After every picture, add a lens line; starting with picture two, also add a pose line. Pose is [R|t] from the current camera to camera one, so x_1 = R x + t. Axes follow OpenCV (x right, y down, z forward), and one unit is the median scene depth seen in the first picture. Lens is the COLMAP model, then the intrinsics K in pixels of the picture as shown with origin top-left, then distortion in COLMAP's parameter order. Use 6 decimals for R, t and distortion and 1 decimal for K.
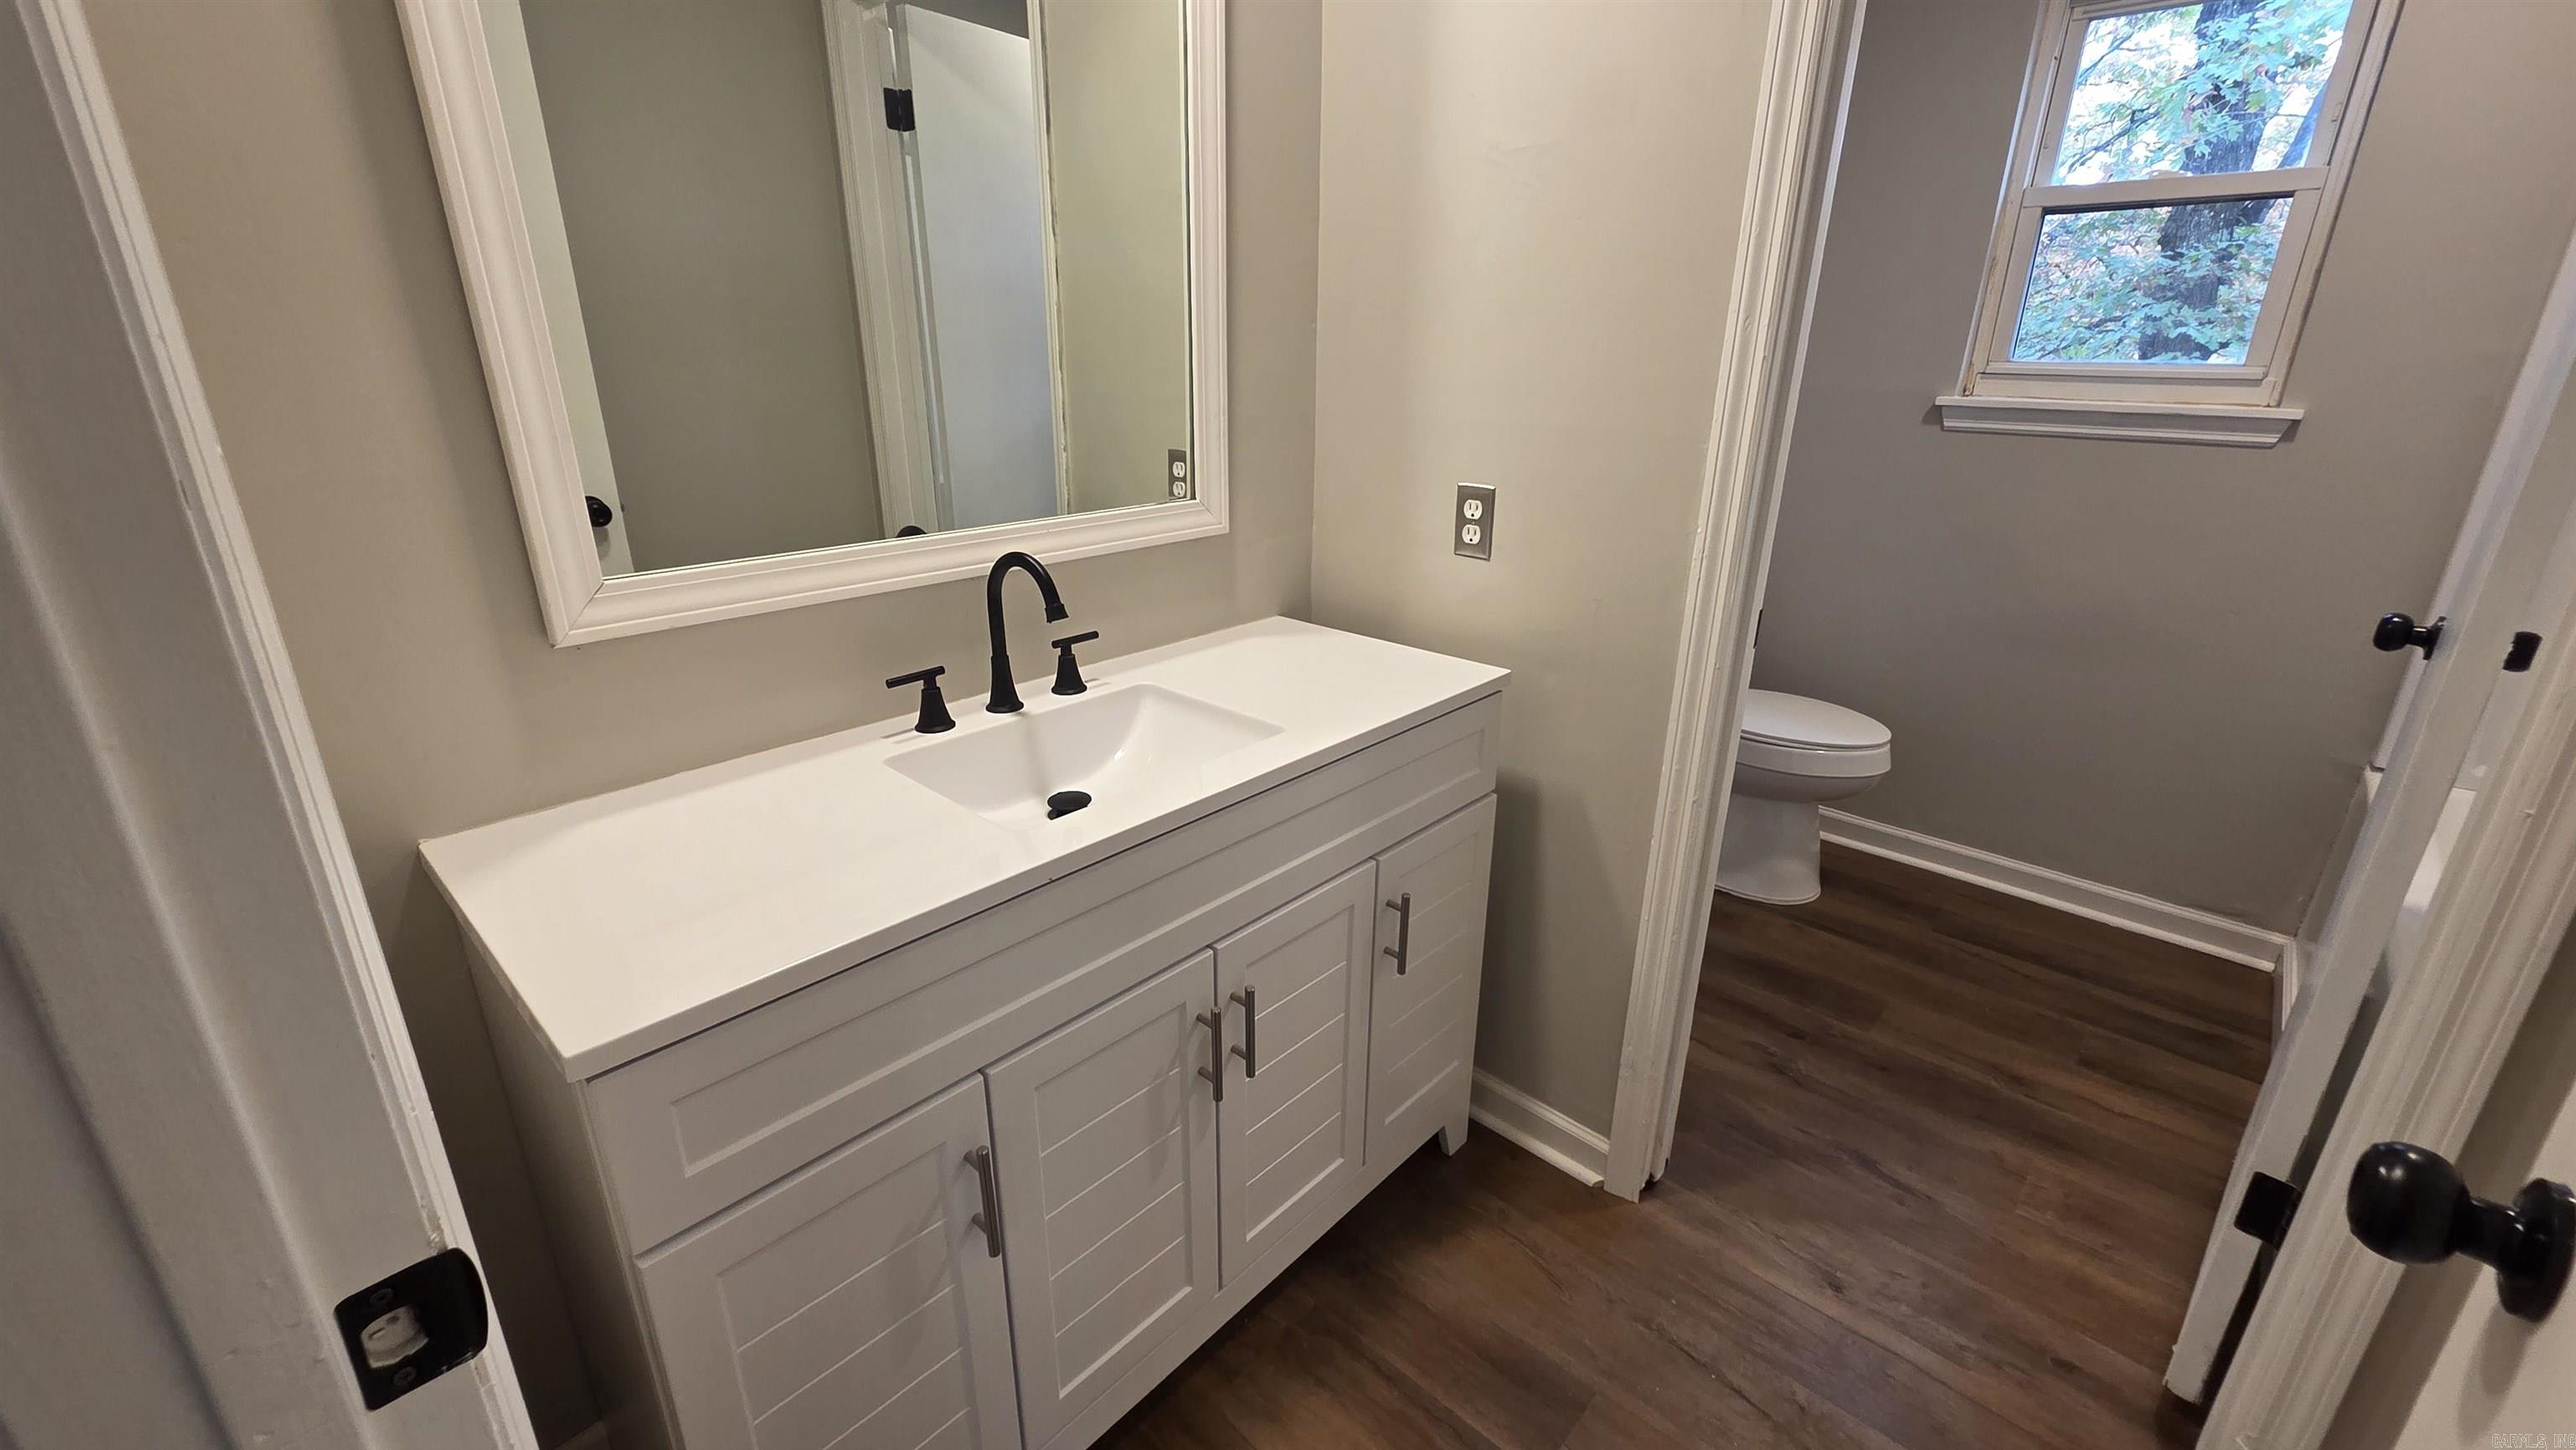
lens RADIAL K [[1049.0, 0, 1284.3], [0, 1049.0, 712.9], [0, 0, 1]] dist [0.000300, 0.000093]
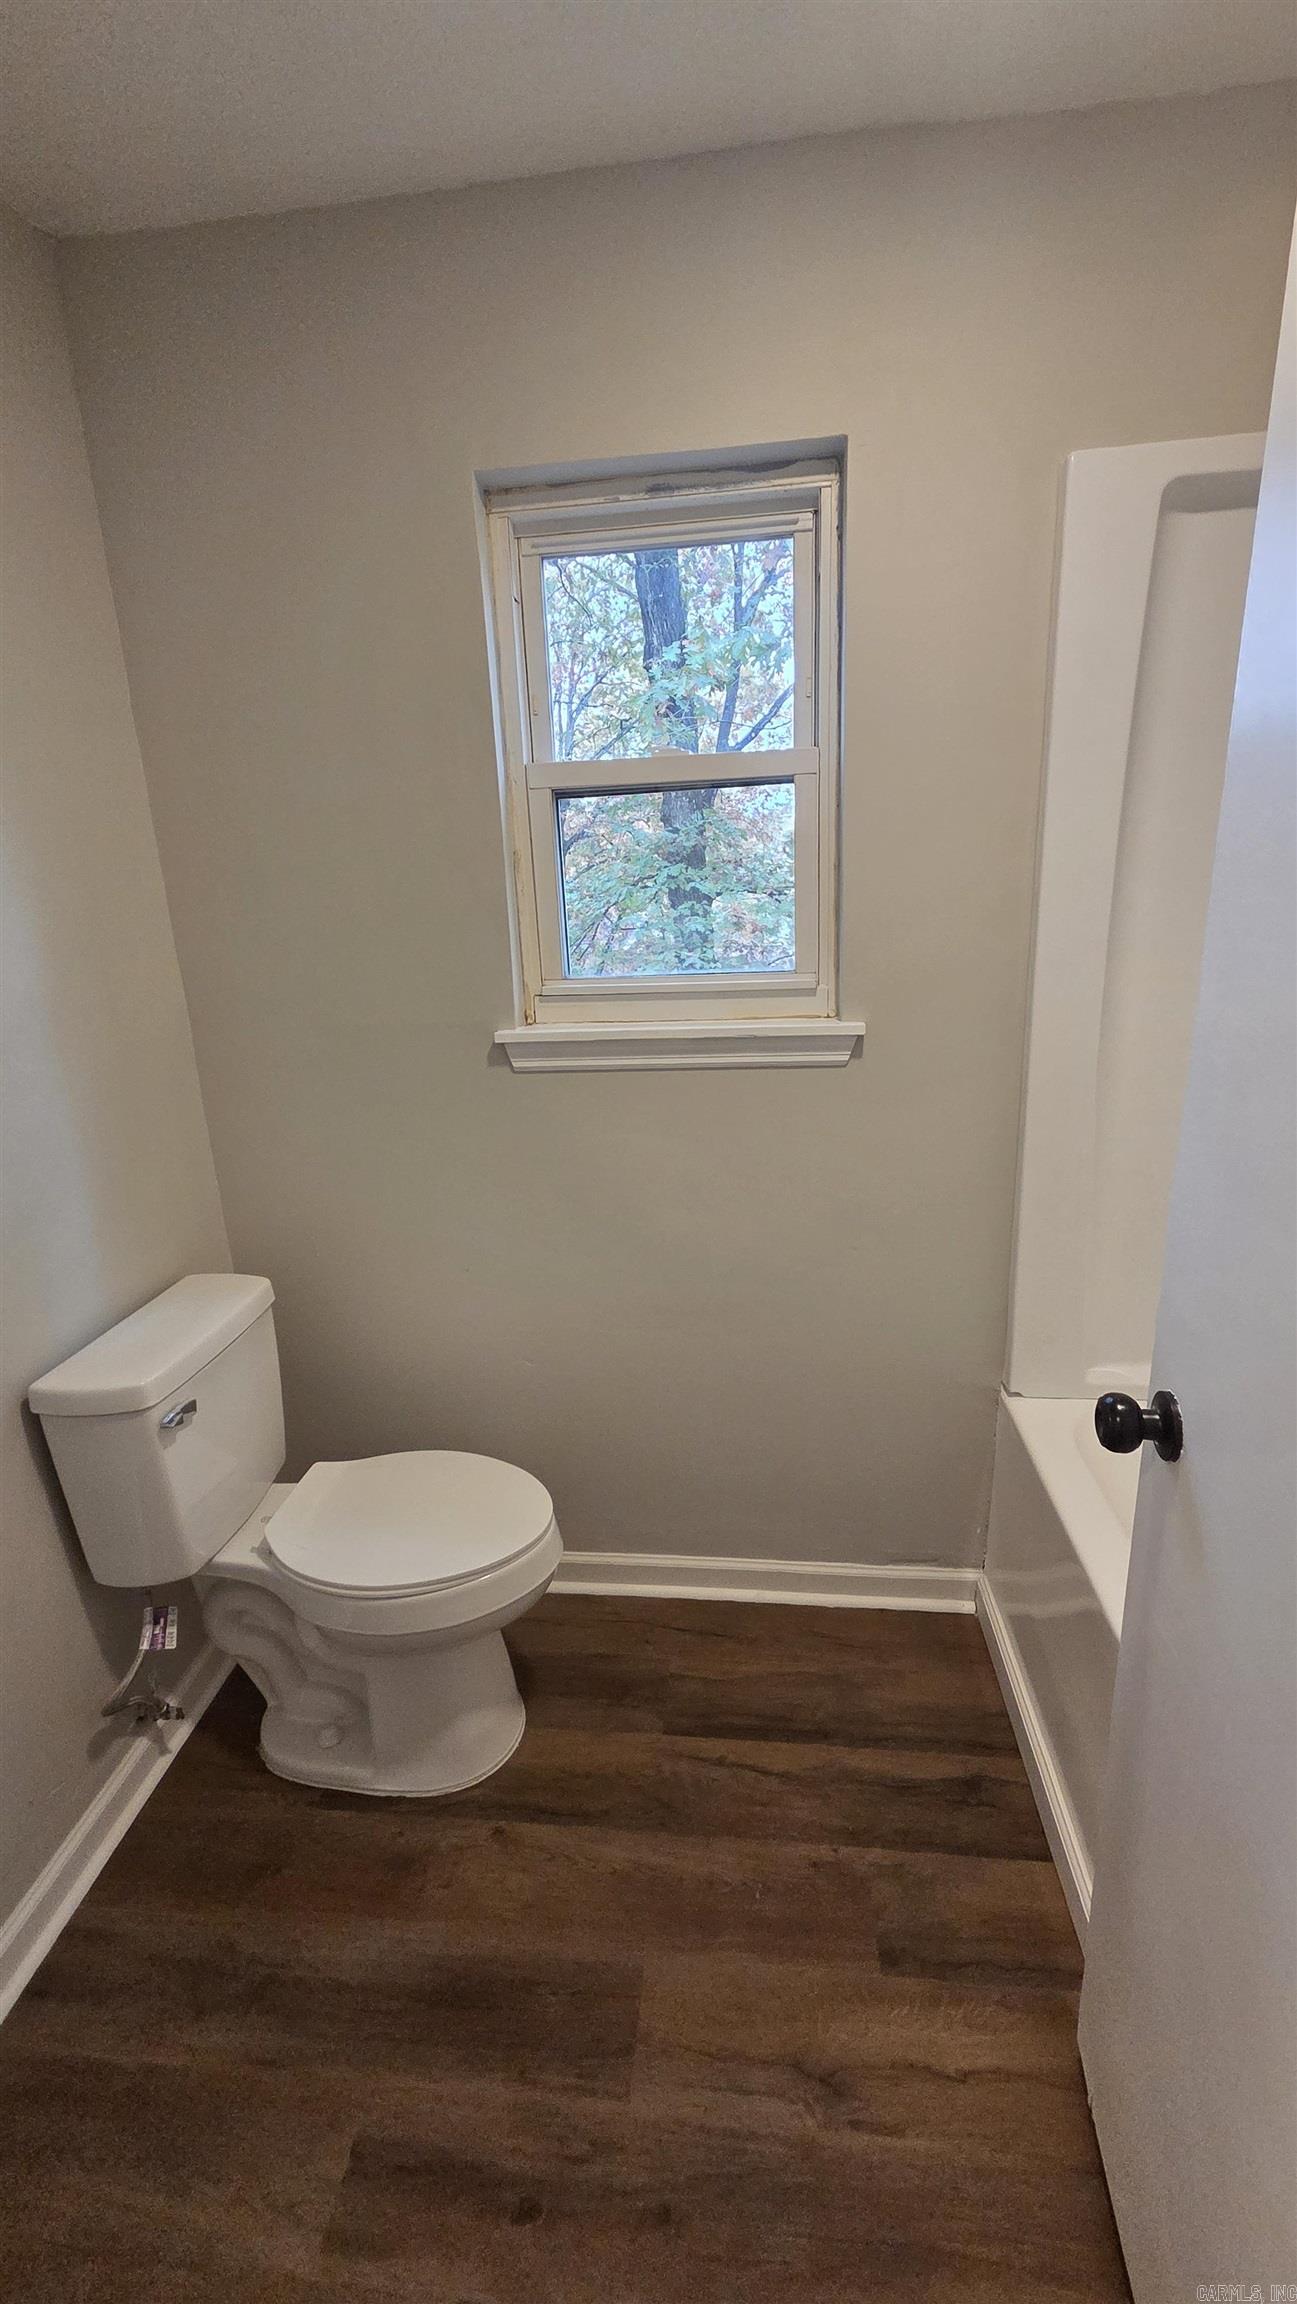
lens RADIAL K [[938.2, 0, 653.3], [0, 938.2, 1149.9], [0, 0, 1]] dist [0.000300, 0.000093]
pose [[0.798923, -0.199127, 0.567512, 0.317017], [0.244491, 0.969643, -0.003960, -0.190293], [-0.549496, 0.141915, 0.823356, 0.400629]]
